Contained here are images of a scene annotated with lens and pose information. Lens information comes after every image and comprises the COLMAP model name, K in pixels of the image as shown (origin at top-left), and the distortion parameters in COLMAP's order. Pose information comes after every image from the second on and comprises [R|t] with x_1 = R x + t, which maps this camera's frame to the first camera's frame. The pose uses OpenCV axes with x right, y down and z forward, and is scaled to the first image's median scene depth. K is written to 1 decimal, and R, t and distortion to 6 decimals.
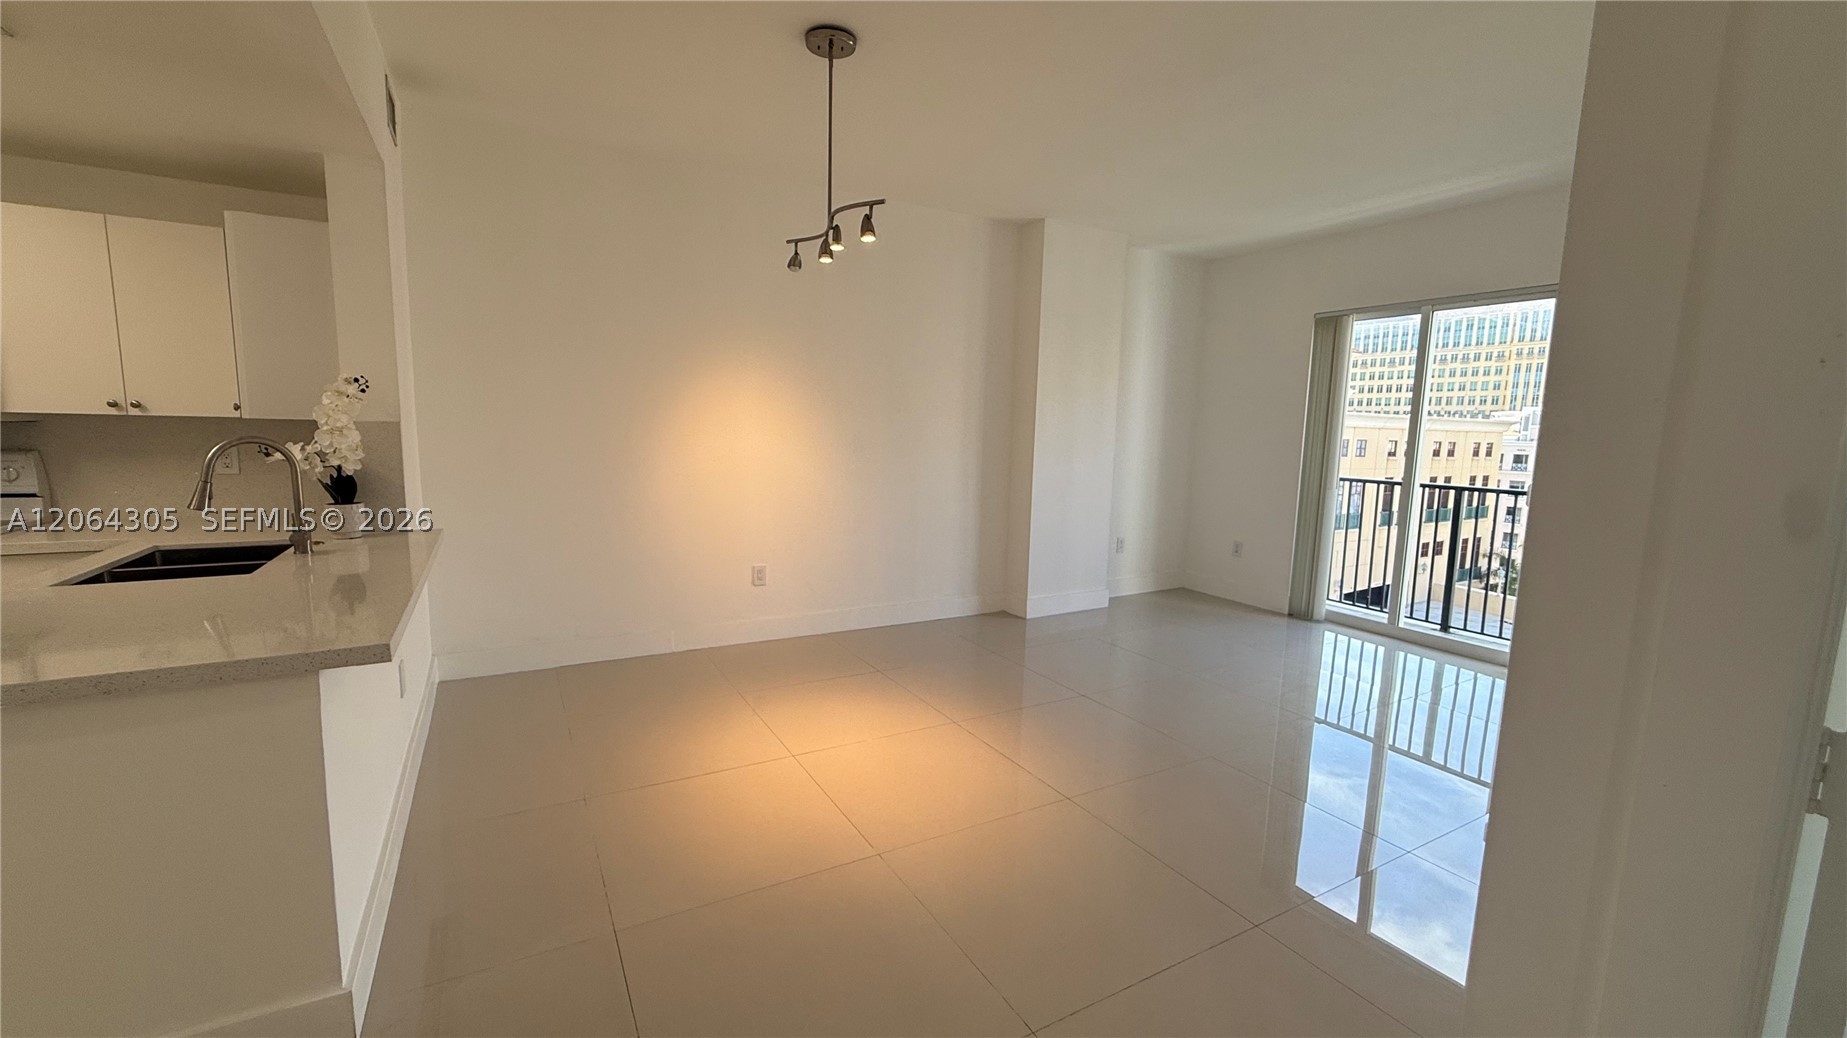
lens RADIAL K [[732.2, 0, 917.5], [0, 732.2, 522.5], [0, 0, 1]] dist [-0.001004, -0.000502]
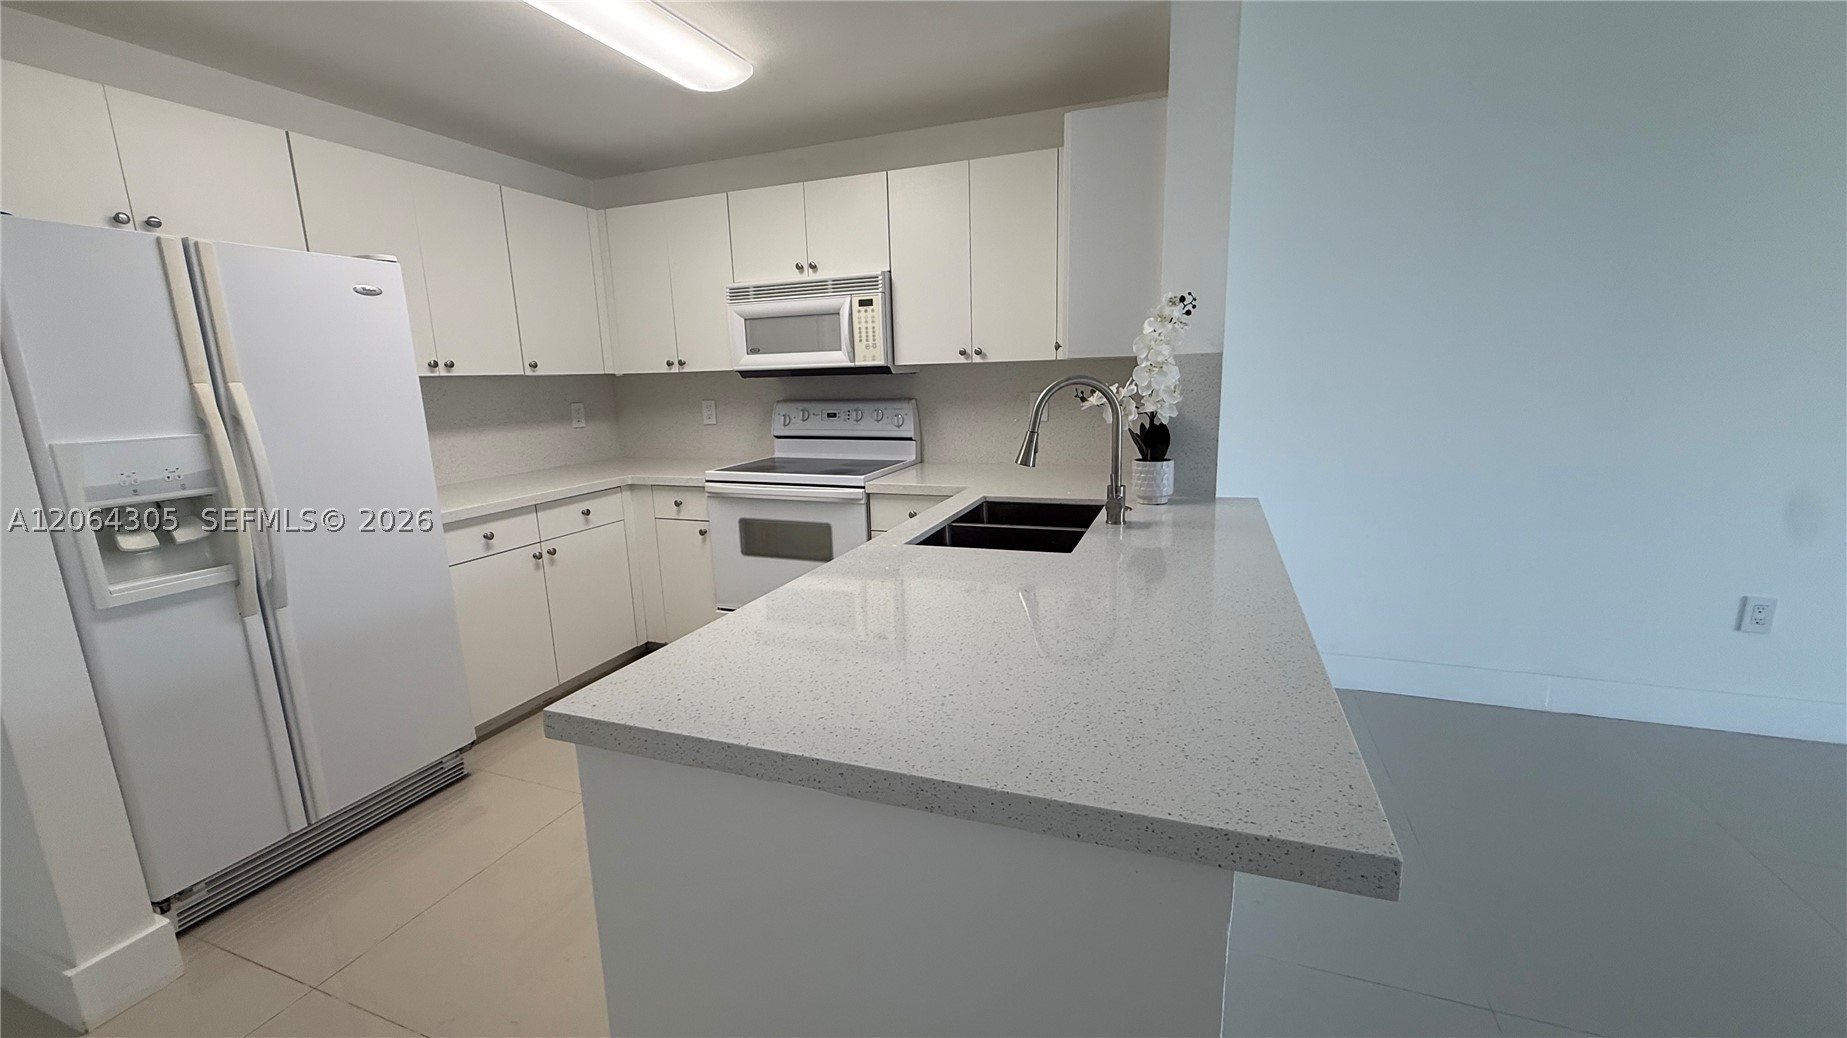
lens RADIAL K [[730.7, 0, 916.8], [0, 730.7, 522.7], [0, 0, 1]] dist [-0.001807, 0.000056]
pose [[0.630082, 0.113221, -0.768230, -0.303902], [-0.056095, 0.993365, 0.100394, -0.021856], [0.774500, -0.020163, 0.632253, 0.275479]]
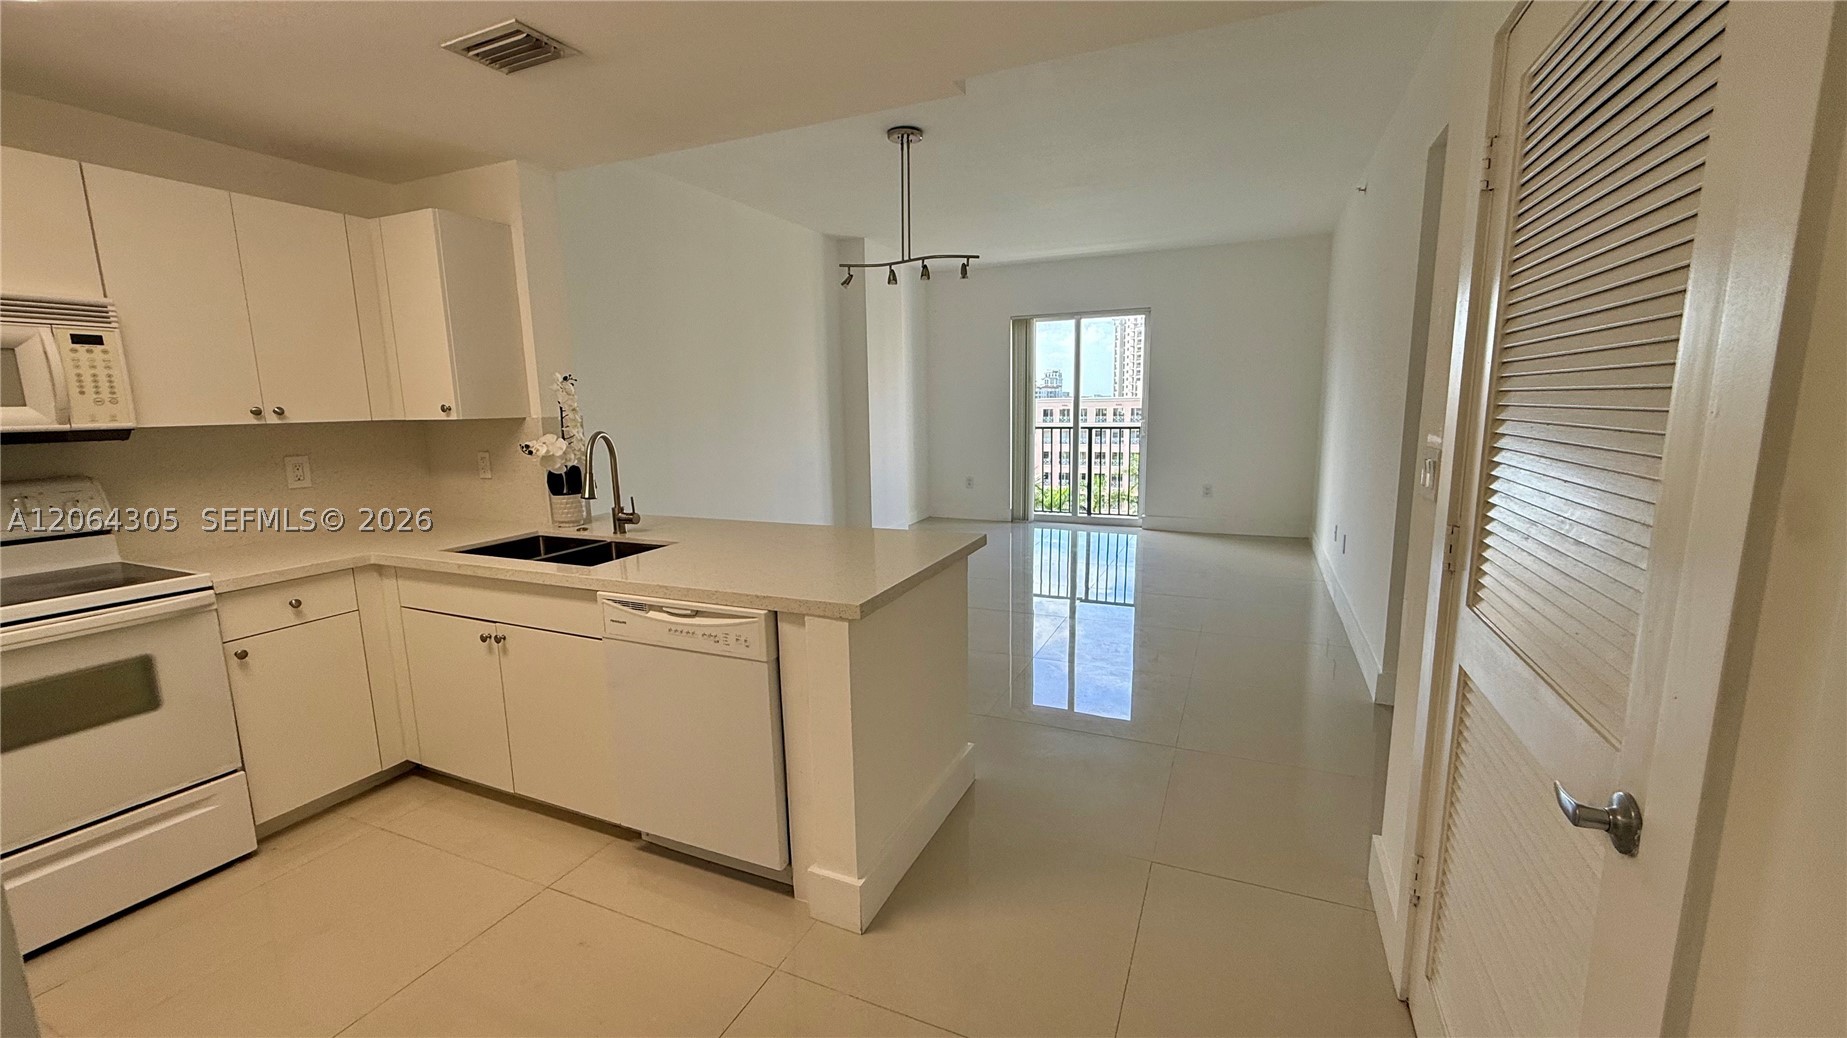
lens RADIAL K [[732.2, 0, 917.5], [0, 732.2, 522.5], [0, 0, 1]] dist [-0.001004, -0.000502]
pose [[0.803726, -0.136586, 0.579111, -0.931697], [0.115080, 0.990602, 0.073923, -0.004874], [-0.583765, 0.007230, 0.811891, -0.158140]]
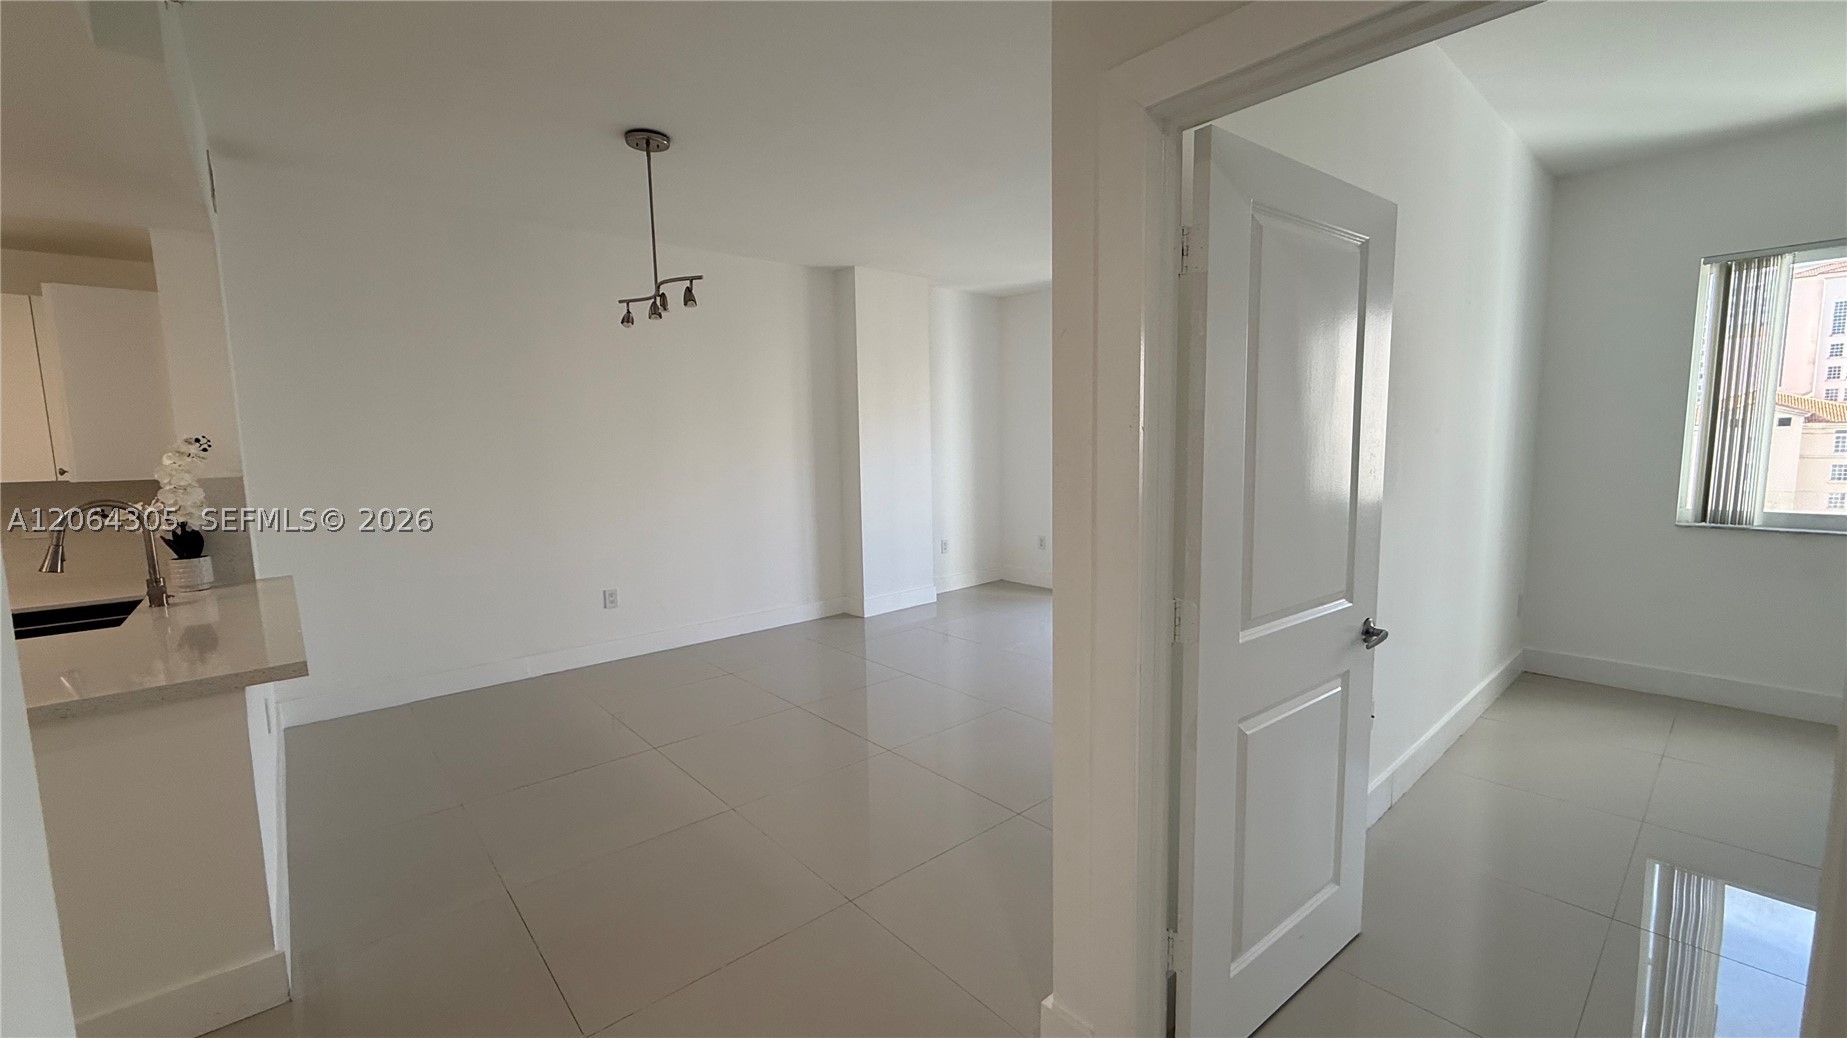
lens RADIAL K [[730.7, 0, 916.8], [0, 730.7, 522.7], [0, 0, 1]] dist [-0.001807, 0.000056]
pose [[0.978636, -0.067252, 0.194290, 0.034061], [0.071063, 0.997391, -0.012702, 0.010501], [-0.192929, 0.026237, 0.980862, -0.212360]]
